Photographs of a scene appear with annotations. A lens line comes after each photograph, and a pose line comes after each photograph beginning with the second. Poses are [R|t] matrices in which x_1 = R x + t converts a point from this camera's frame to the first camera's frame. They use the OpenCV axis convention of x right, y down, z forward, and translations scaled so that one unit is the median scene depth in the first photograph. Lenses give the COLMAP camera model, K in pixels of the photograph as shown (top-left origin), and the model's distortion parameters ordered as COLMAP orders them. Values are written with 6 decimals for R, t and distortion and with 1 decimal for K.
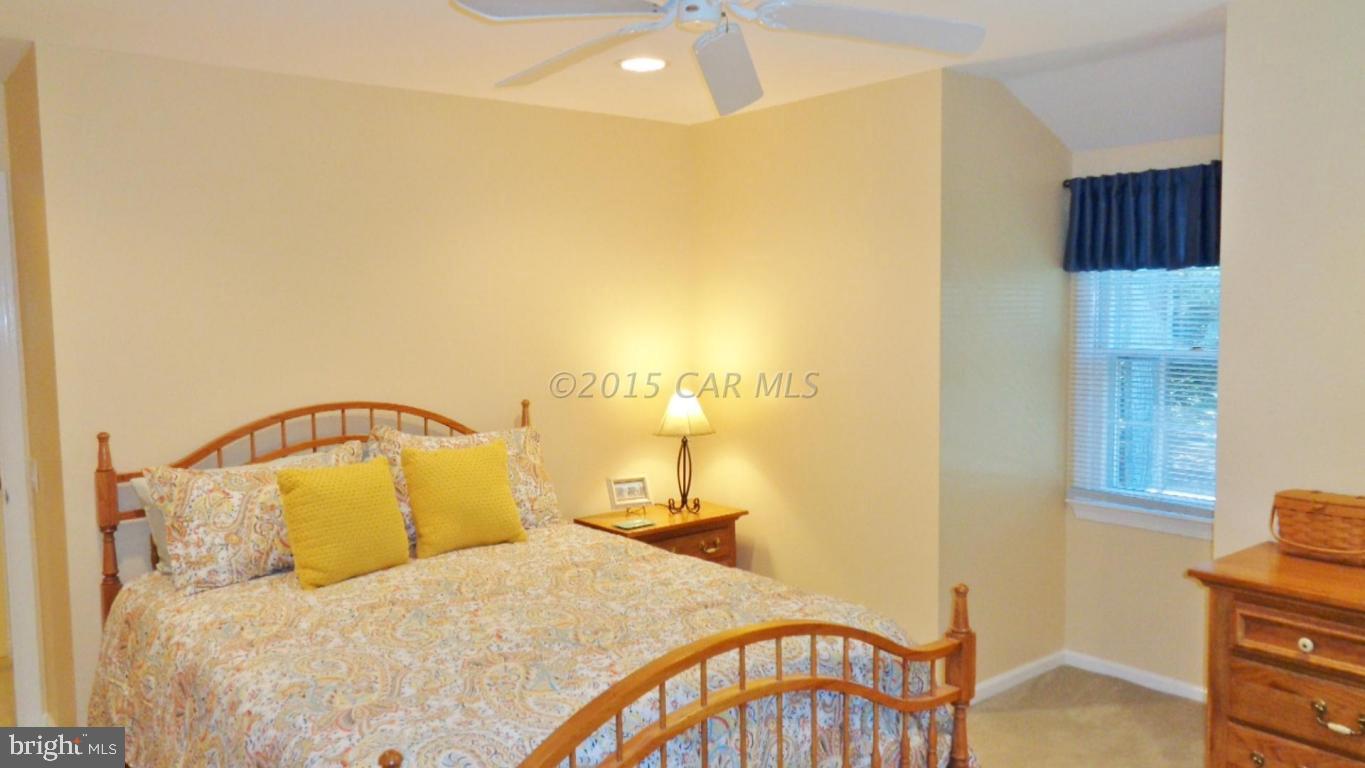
lens RADIAL K [[1035.8, 0, 677.6], [0, 1035.8, 381.9], [0, 0, 1]] dist [0.001755, 0.013138]
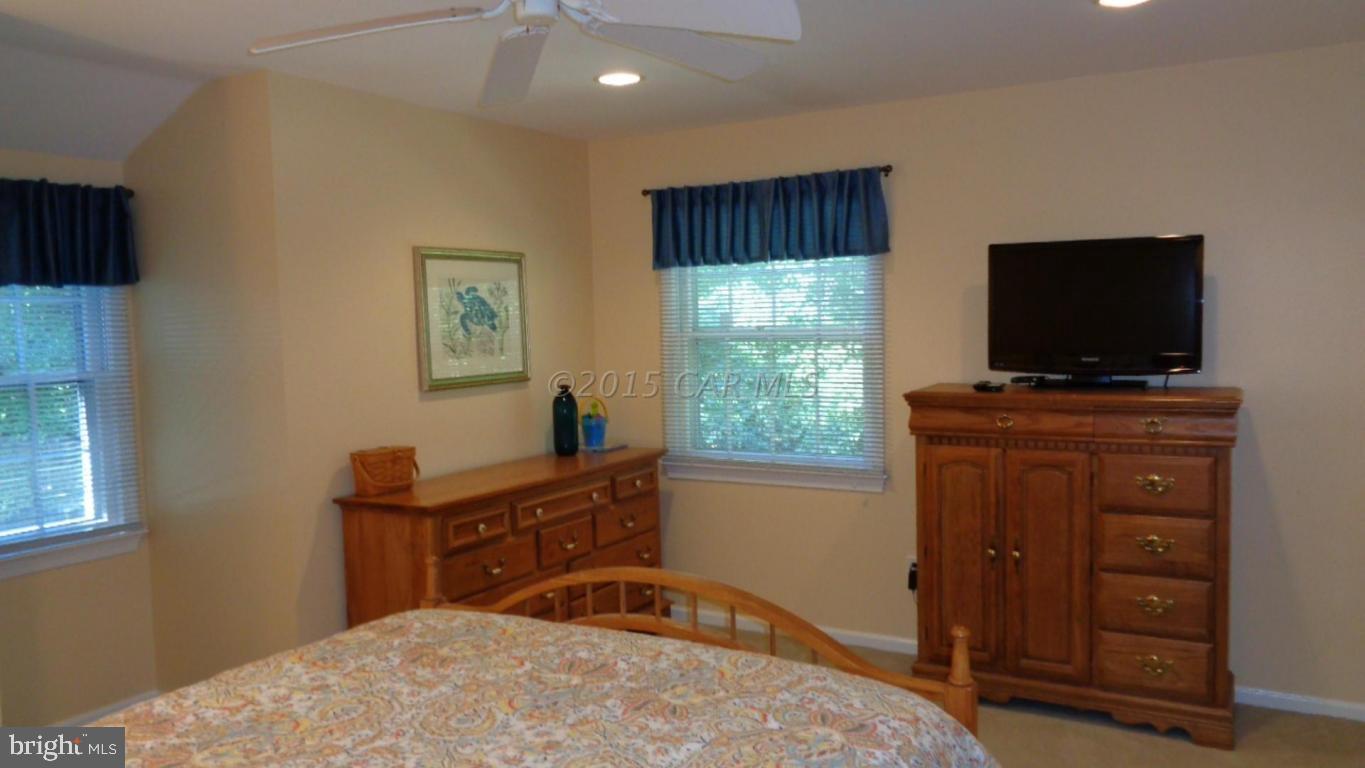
lens RADIAL K [[1035.8, 0, 678.7], [0, 1035.8, 386.6], [0, 0, 1]] dist [0.001755, 0.013138]
pose [[-0.345944, -0.045239, 0.937164, -0.947345], [0.102603, 0.991023, 0.085714, -0.062860], [-0.932628, 0.125808, -0.338197, 1.209451]]
